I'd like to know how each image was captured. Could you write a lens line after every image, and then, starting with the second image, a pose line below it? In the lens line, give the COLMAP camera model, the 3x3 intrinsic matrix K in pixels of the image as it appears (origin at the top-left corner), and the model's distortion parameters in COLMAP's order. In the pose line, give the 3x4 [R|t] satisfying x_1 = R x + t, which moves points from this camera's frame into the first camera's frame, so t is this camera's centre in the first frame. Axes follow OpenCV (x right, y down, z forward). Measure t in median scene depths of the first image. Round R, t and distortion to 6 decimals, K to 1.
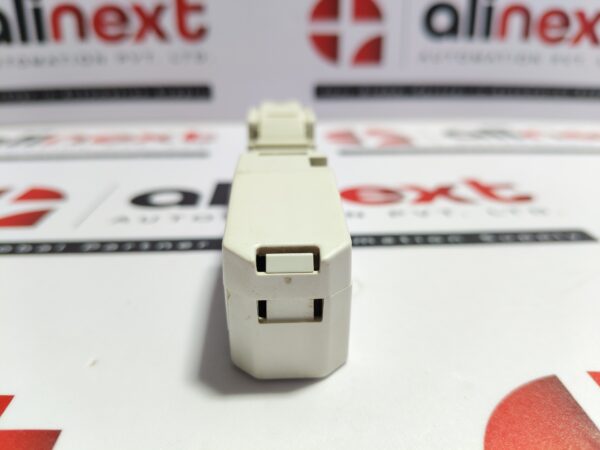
lens RADIAL K [[493.8, 0, 300.0], [0, 493.8, 225.0], [0, 0, 1]] dist [0.049552, -0.204627]
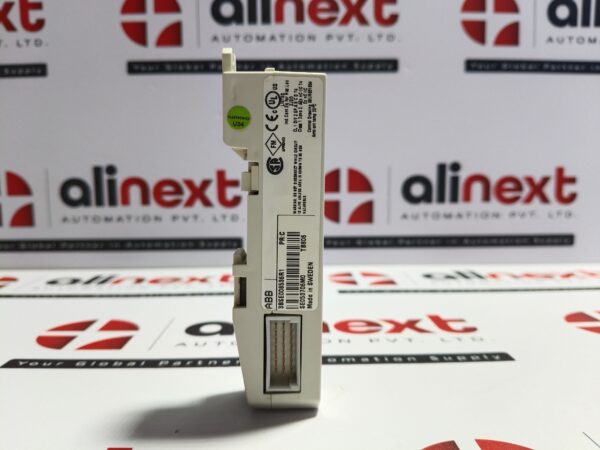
lens RADIAL K [[497.9, 0, 299.8], [0, 497.9, 227.4], [0, 0, 1]] dist [0.042321, -0.196107]
pose [[0.999330, -0.004586, -0.036318, 0.032156], [-0.004318, 0.970425, -0.241363, 0.007058], [0.036351, 0.241358, 0.969755, -0.413098]]
